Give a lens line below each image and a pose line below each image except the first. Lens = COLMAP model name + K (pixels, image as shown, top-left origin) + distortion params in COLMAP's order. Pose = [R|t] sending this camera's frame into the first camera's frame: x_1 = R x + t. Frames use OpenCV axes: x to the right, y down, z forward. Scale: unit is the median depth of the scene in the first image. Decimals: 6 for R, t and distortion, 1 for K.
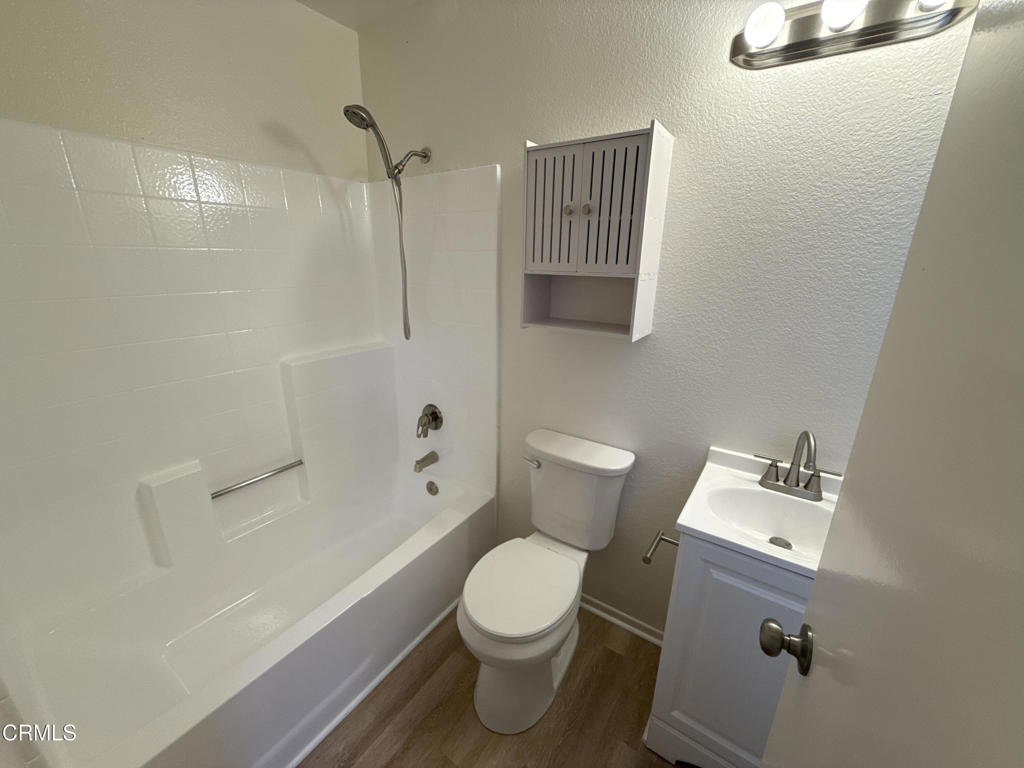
lens RADIAL K [[410.4, 0, 503.8], [0, 410.4, 386.3], [0, 0, 1]] dist [-0.000221, 0.000641]
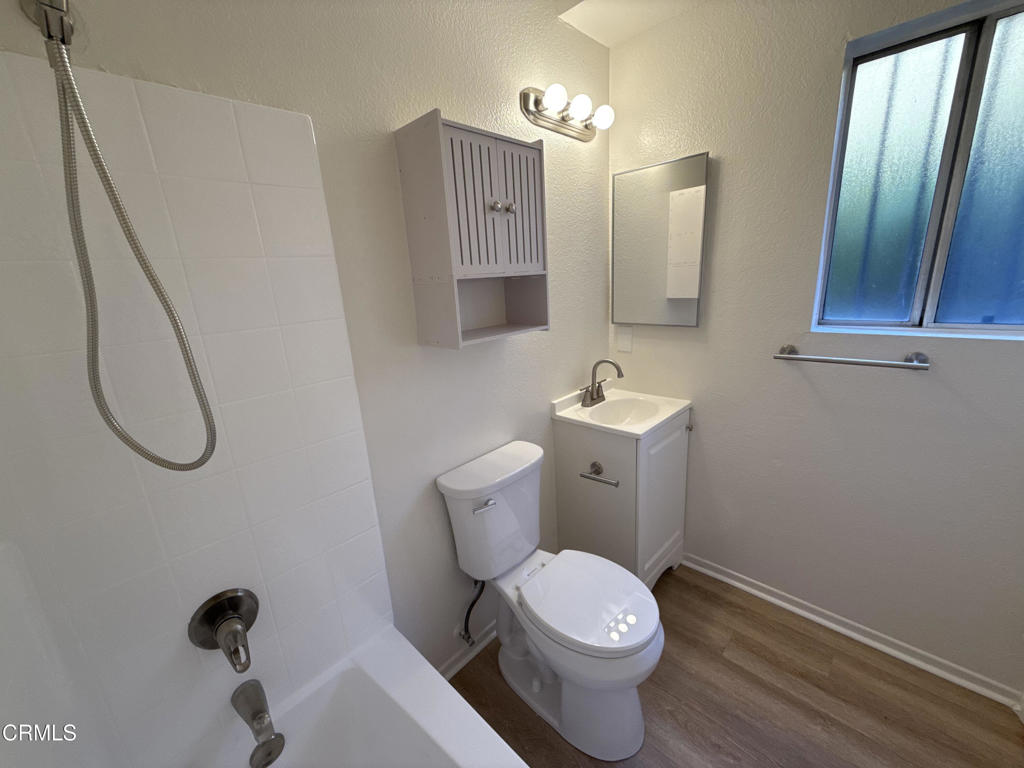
lens RADIAL K [[410.4, 0, 503.8], [0, 410.4, 386.3], [0, 0, 1]] dist [-0.000221, 0.000641]
pose [[0.162057, -0.271823, 0.948604, -0.750408], [0.359803, 0.911407, 0.199696, -0.216517], [-0.918847, 0.308948, 0.245502, 0.801077]]
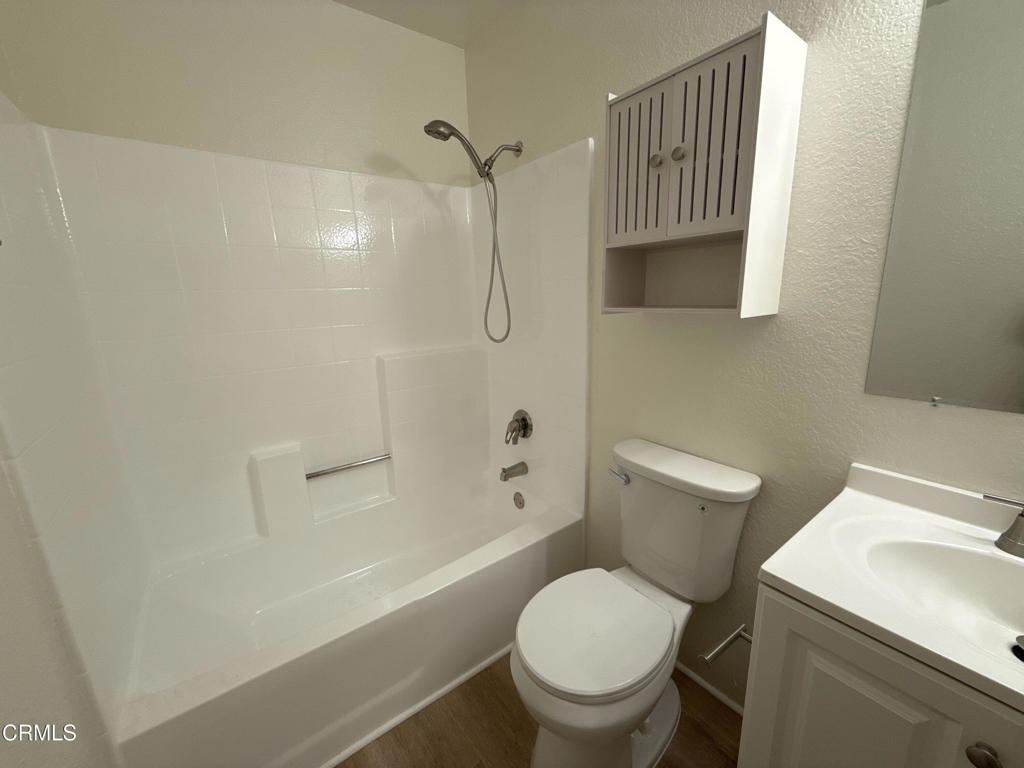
lens RADIAL K [[407.0, 0, 508.5], [0, 407.0, 383.9], [0, 0, 1]] dist [-0.001697, 0.000454]
pose [[0.945206, 0.030011, -0.325092, 0.142687], [-0.056472, 0.995785, -0.072268, 0.081449], [0.321553, 0.086667, 0.942917, 0.161374]]
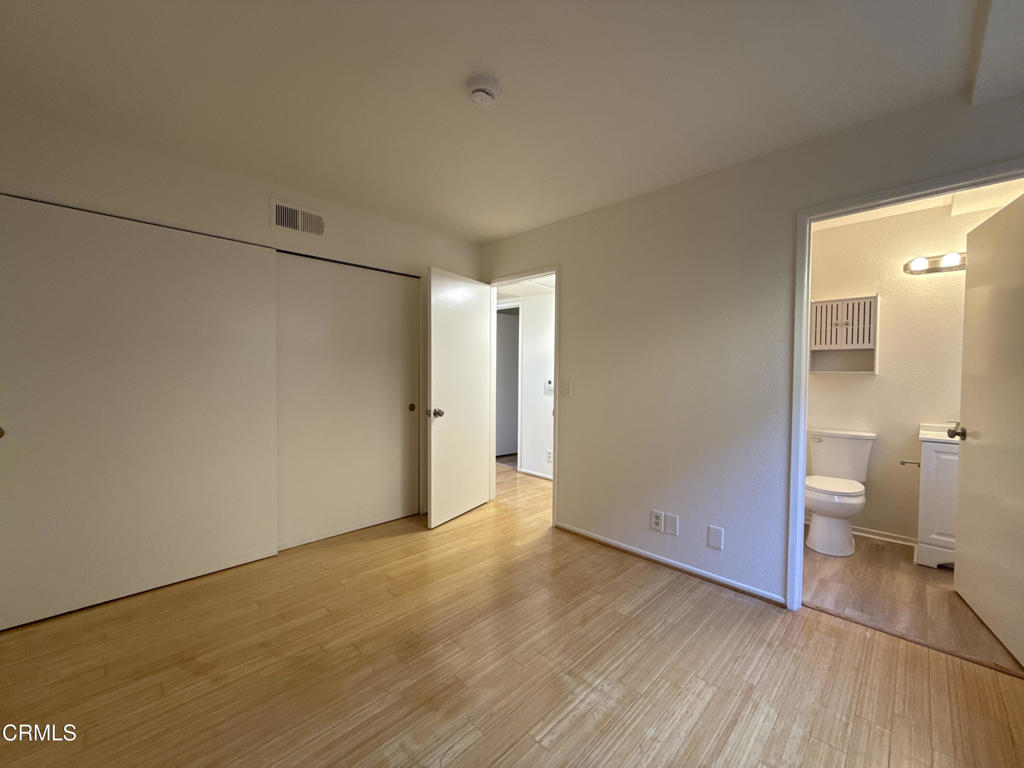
lens RADIAL K [[407.0, 0, 508.5], [0, 407.0, 383.9], [0, 0, 1]] dist [-0.001697, 0.000454]
pose [[0.984063, 0.003469, -0.177784, -1.249306], [-0.052399, 0.961073, -0.271280, 0.638951], [0.169922, 0.276272, 0.945939, -1.450587]]
